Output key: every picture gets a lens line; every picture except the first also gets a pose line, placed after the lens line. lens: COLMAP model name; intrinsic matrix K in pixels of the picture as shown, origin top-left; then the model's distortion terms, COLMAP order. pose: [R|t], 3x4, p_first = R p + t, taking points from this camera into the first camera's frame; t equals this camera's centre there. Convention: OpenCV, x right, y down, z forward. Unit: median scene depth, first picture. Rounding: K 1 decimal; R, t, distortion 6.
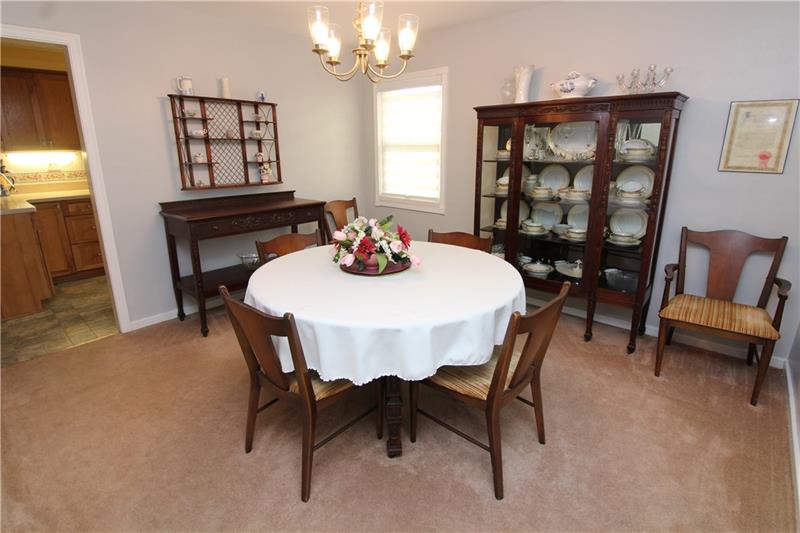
lens RADIAL K [[426.3, 0, 400.0], [0, 426.3, 266.5], [0, 0, 1]] dist [-0.000776, -0.000247]
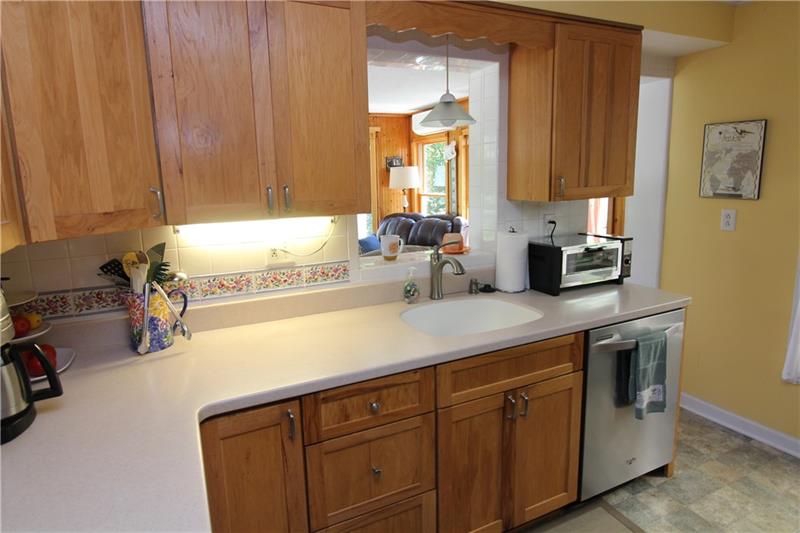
lens RADIAL K [[460.7, 0, 399.9], [0, 460.7, 254.8], [0, 0, 1]] dist [-0.005166, -0.002336]
pose [[0.936072, 0.039209, -0.349616, -0.620388], [-0.078077, 0.992141, -0.097778, -0.218980], [0.343034, 0.118825, 0.931777, 0.713683]]
